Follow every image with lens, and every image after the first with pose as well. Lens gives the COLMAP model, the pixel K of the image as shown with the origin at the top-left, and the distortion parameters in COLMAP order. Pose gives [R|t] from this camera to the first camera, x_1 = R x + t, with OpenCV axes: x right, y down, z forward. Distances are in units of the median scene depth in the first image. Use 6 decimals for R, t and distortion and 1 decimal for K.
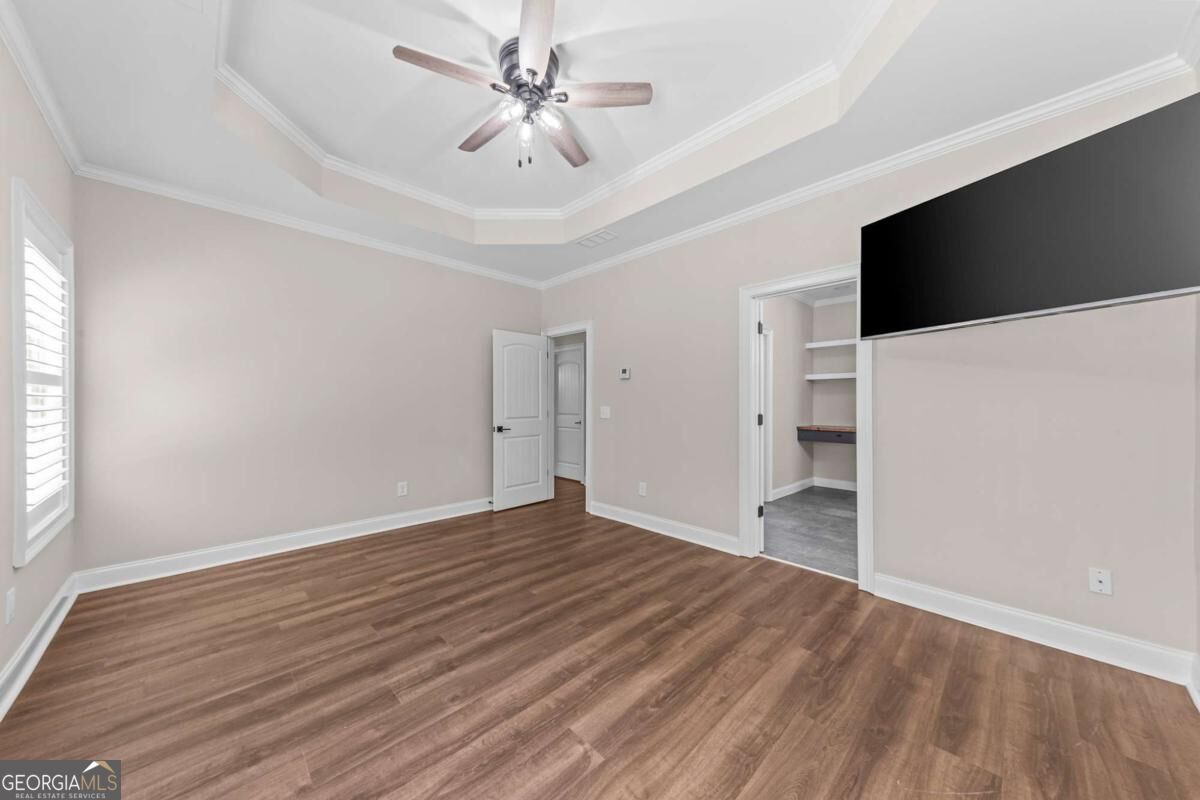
lens RADIAL K [[408.5, 0, 596.8], [0, 408.5, 399.1], [0, 0, 1]] dist [0.020586, -0.006563]
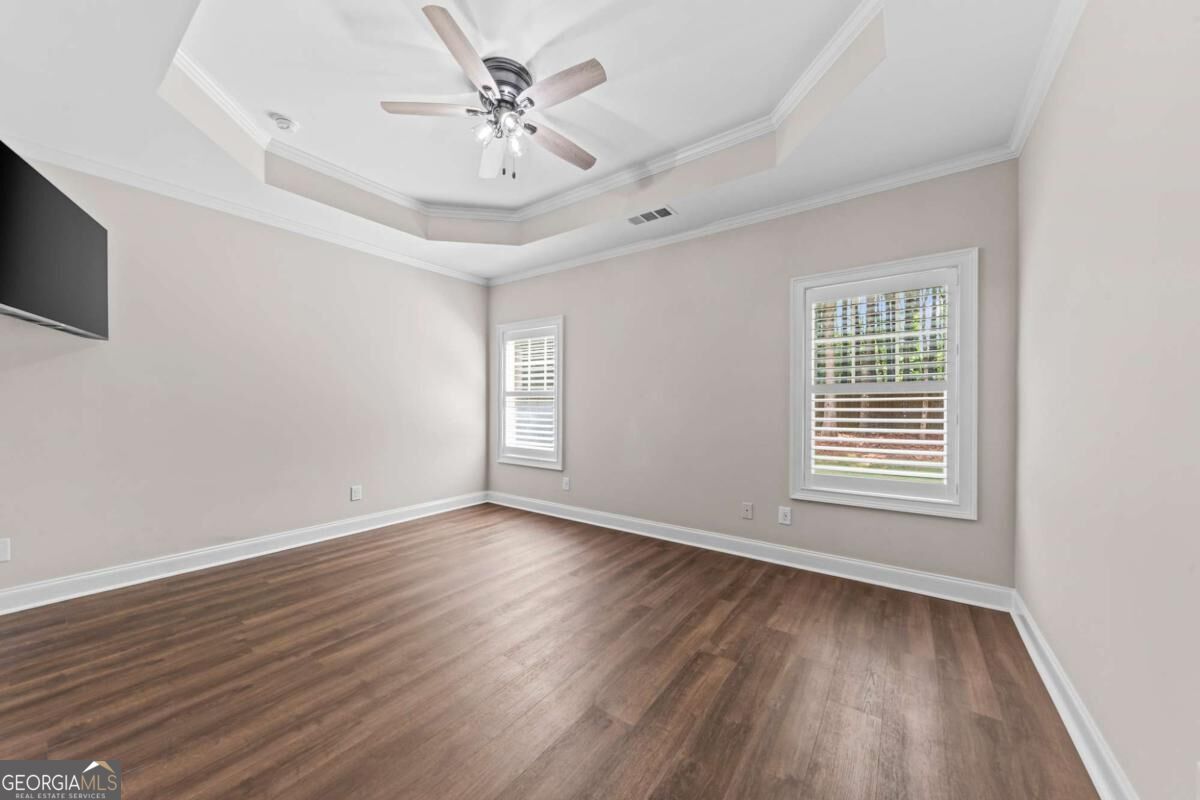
lens RADIAL K [[415.8, 0, 602.4], [0, 415.8, 406.8], [0, 0, 1]] dist [0.022648, -0.006577]
pose [[-0.982671, -0.003479, -0.185326, -0.224601], [-0.001198, 0.999922, -0.012420, 0.030469], [0.185355, -0.011982, -0.982599, 2.199294]]
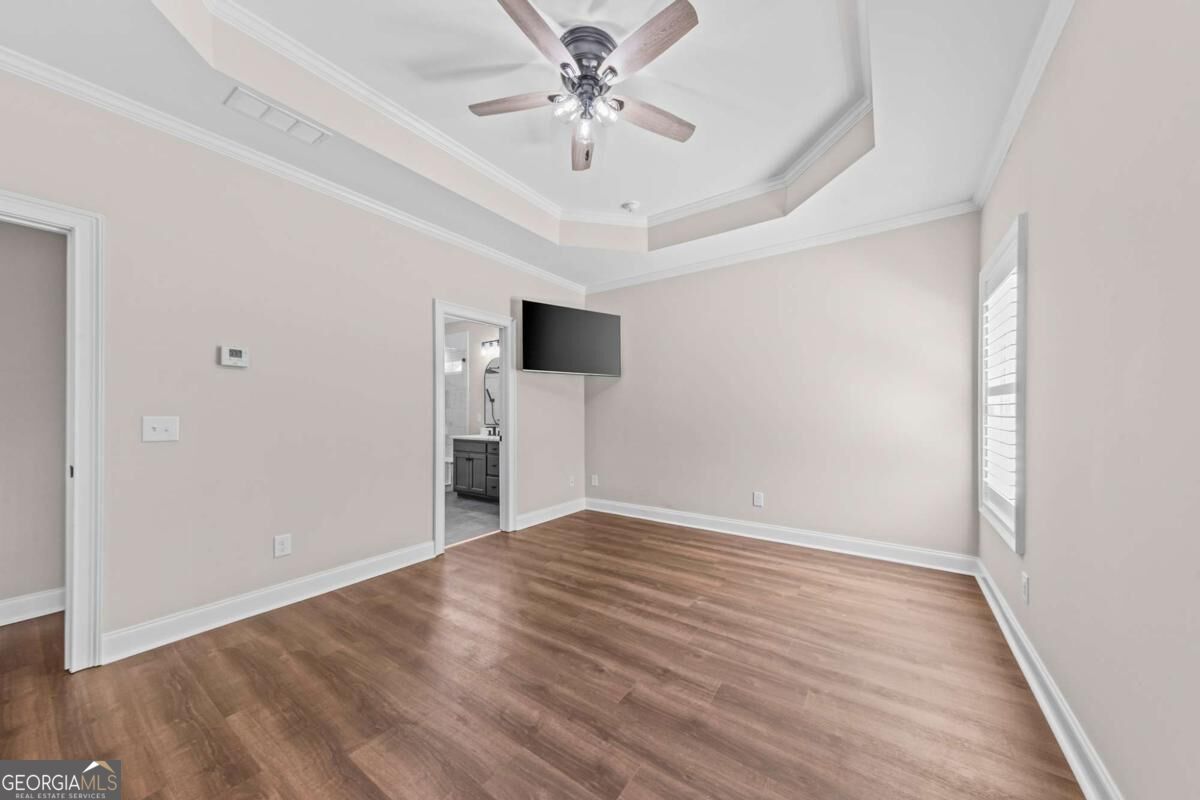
lens RADIAL K [[412.0, 0, 604.6], [0, 412.0, 412.3], [0, 0, 1]] dist [0.010708, -0.000053]
pose [[-0.199026, -0.003022, 0.979989, -1.175459], [-0.013690, 0.999906, 0.000303, 0.011831], [-0.979898, -0.013356, -0.199049, 1.208142]]
